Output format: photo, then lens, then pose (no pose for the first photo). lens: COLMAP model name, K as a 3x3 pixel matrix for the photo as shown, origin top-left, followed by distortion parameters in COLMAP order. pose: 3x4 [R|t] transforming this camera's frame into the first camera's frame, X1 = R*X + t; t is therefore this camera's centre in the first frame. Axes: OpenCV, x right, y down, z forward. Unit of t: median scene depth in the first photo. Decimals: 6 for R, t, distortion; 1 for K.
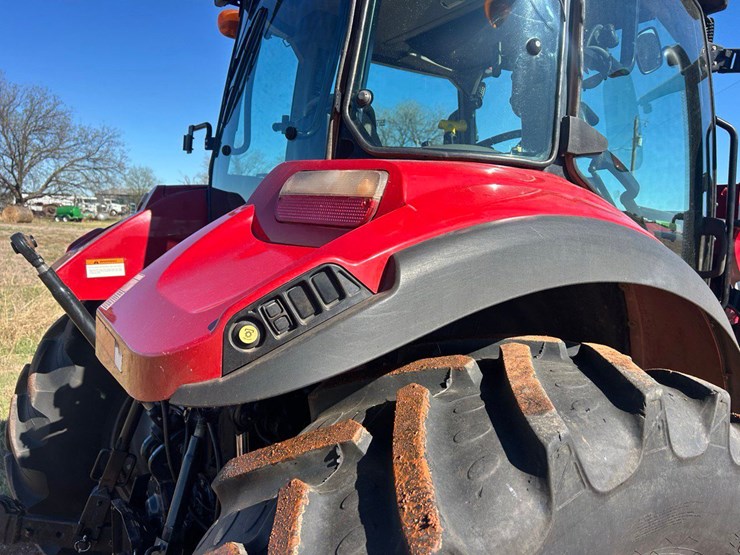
lens RADIAL K [[566.7, 0, 367.8], [0, 566.7, 281.1], [0, 0, 1]] dist [0.100363, -0.117964]
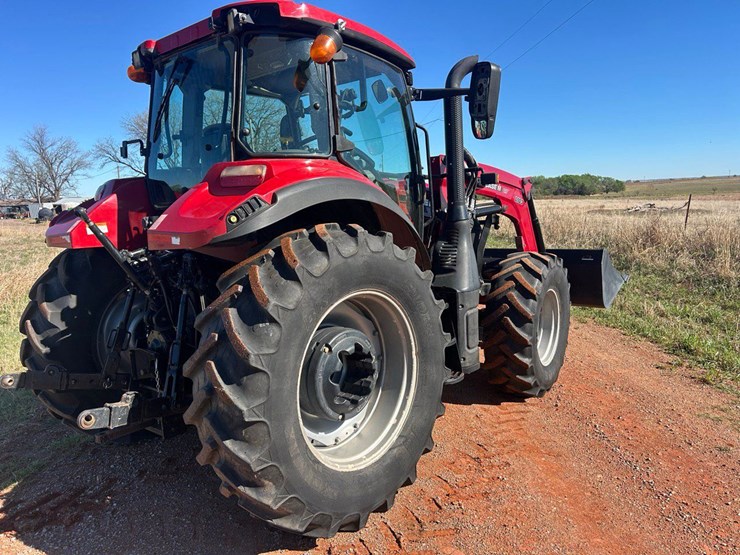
lens RADIAL K [[566.7, 0, 367.8], [0, 566.7, 281.1], [0, 0, 1]] dist [0.100363, -0.117964]
pose [[0.958682, -0.124447, 0.255817, -0.195146], [0.115259, 0.992043, 0.050662, 0.203891], [-0.260087, -0.019084, 0.965397, -1.306251]]
